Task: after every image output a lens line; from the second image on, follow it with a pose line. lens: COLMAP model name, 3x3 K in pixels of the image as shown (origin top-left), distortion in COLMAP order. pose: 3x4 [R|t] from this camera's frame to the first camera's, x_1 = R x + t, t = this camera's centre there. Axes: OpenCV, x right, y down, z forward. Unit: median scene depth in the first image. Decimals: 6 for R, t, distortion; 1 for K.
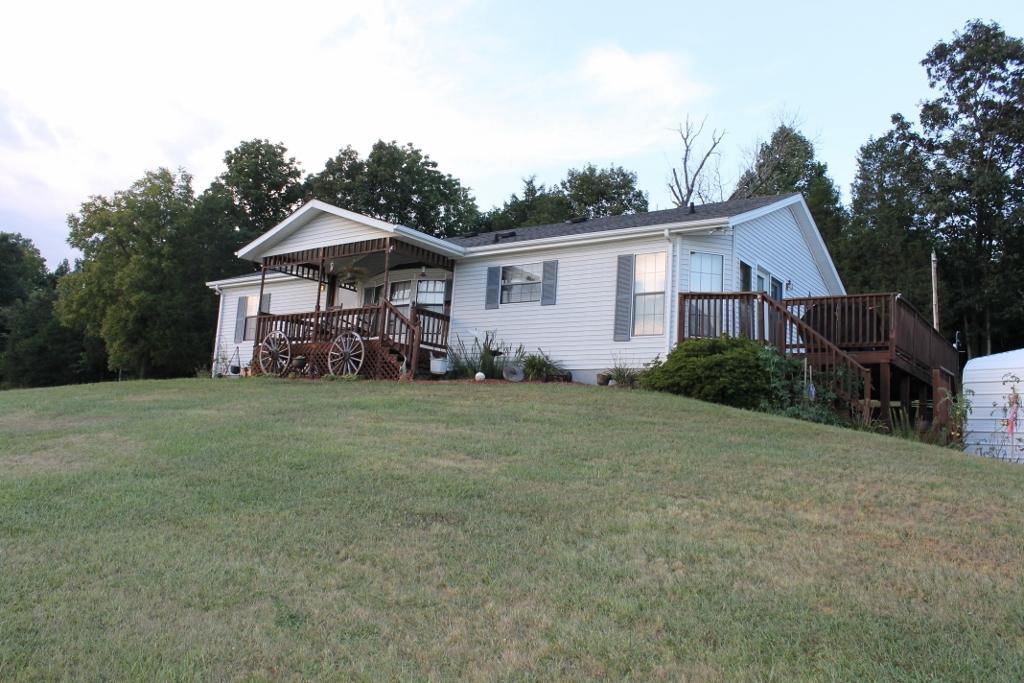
lens RADIAL K [[854.1, 0, 512.0], [0, 854.1, 341.5], [0, 0, 1]] dist [-0.104824, 0.008297]
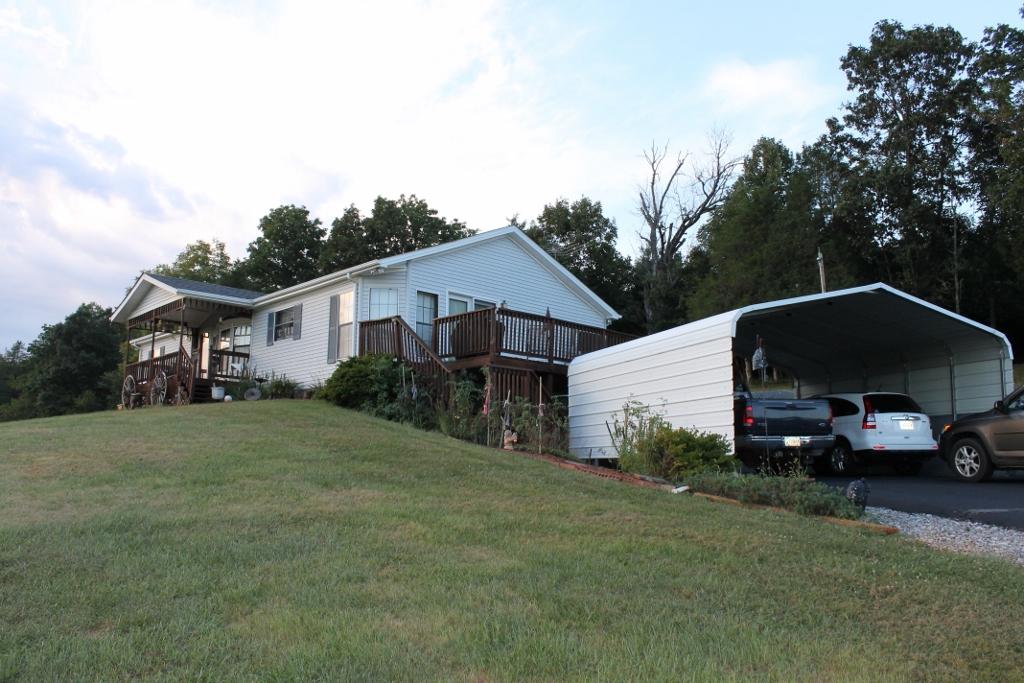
lens RADIAL K [[854.1, 0, 512.0], [0, 854.1, 341.5], [0, 0, 1]] dist [-0.104824, 0.008297]
pose [[0.984231, -0.082191, -0.156635, 0.184285], [0.076340, 0.996153, -0.043017, 0.013206], [0.159568, 0.030381, 0.986719, -0.065557]]
